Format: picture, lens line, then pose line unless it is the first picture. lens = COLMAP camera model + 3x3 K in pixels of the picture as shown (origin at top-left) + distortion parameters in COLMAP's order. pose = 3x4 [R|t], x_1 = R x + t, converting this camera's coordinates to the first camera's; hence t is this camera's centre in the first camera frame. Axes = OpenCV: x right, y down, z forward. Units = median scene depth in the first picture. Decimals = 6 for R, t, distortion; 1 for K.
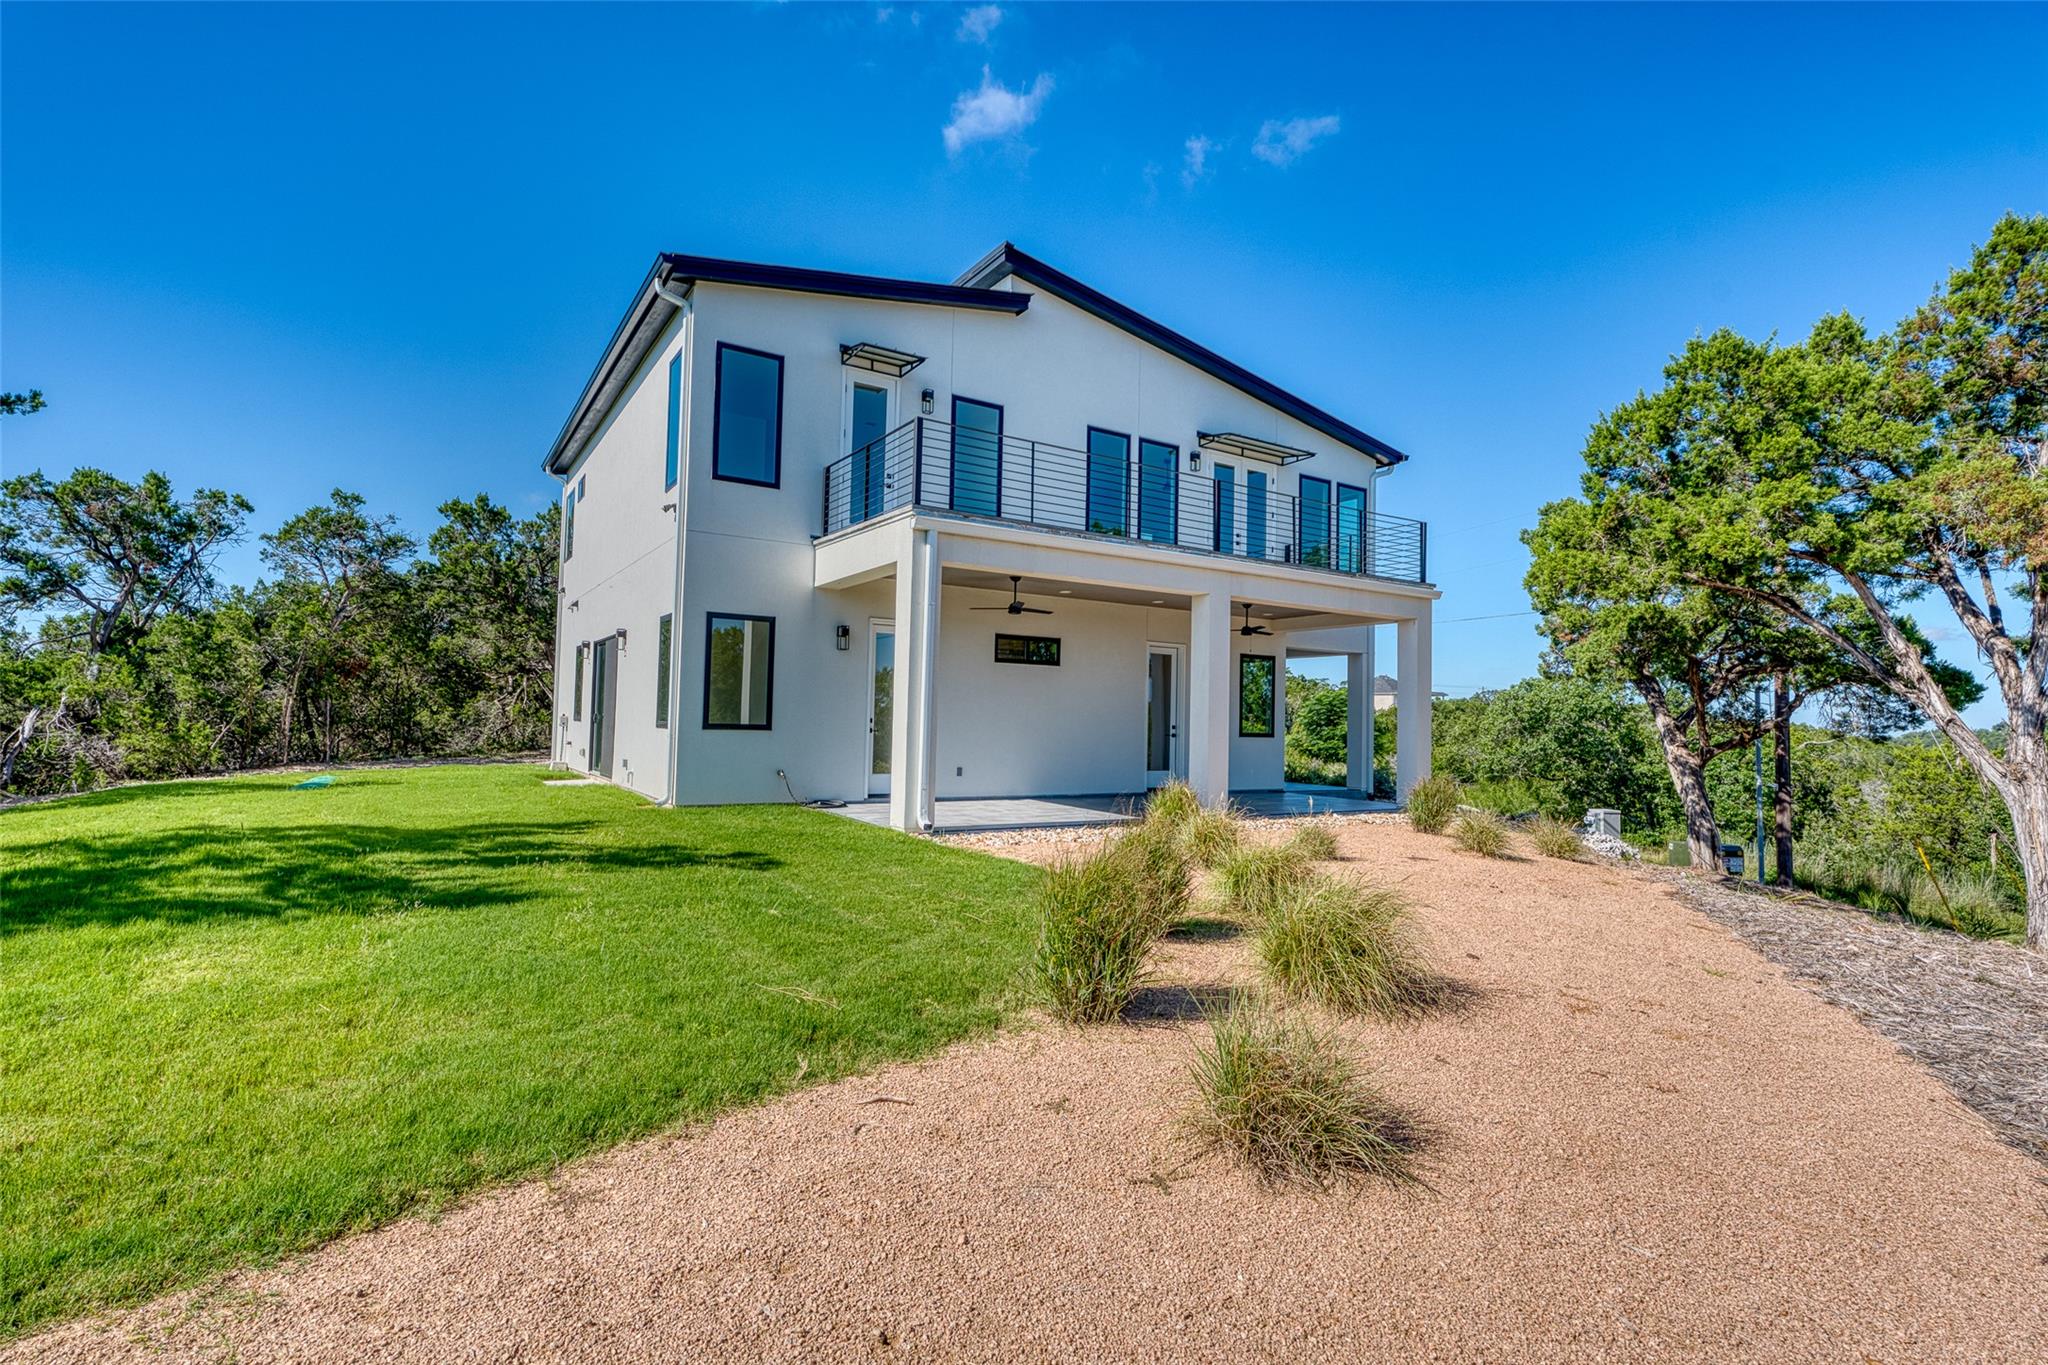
lens RADIAL K [[975.0, 0, 1024.1], [0, 975.0, 682.6], [0, 0, 1]] dist [-0.004109, 0.000182]
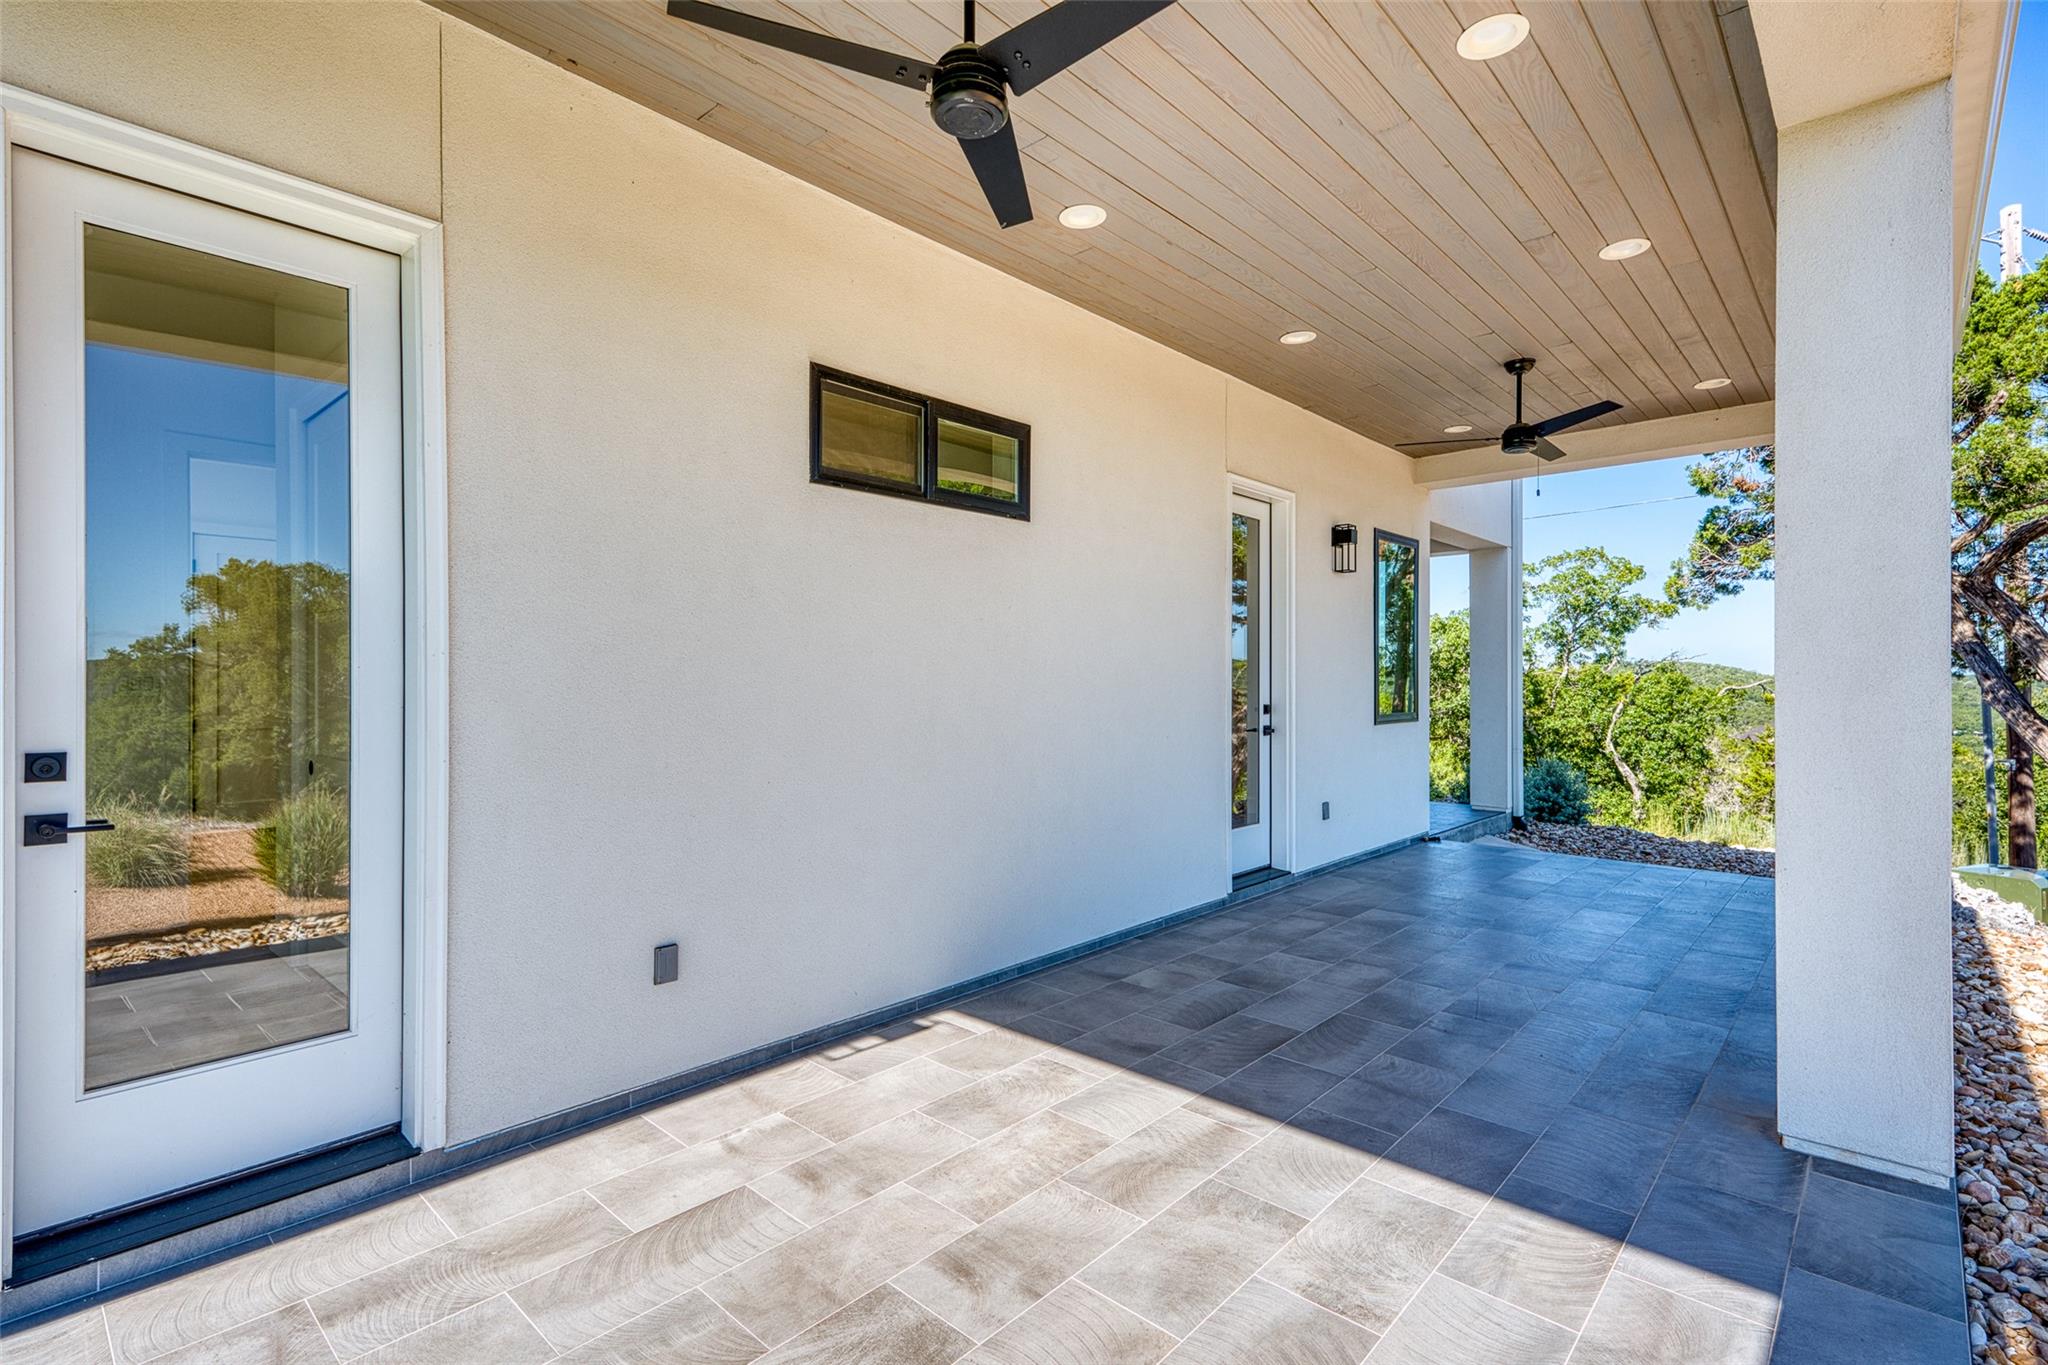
lens RADIAL K [[975.0, 0, 1022.7], [0, 975.0, 679.2], [0, 0, 1]] dist [-0.004109, 0.000182]
pose [[0.963882, -0.021221, 0.265484, -0.042713], [0.008634, 0.998786, 0.048488, 0.015815], [-0.266190, -0.044444, 0.962895, 0.717840]]
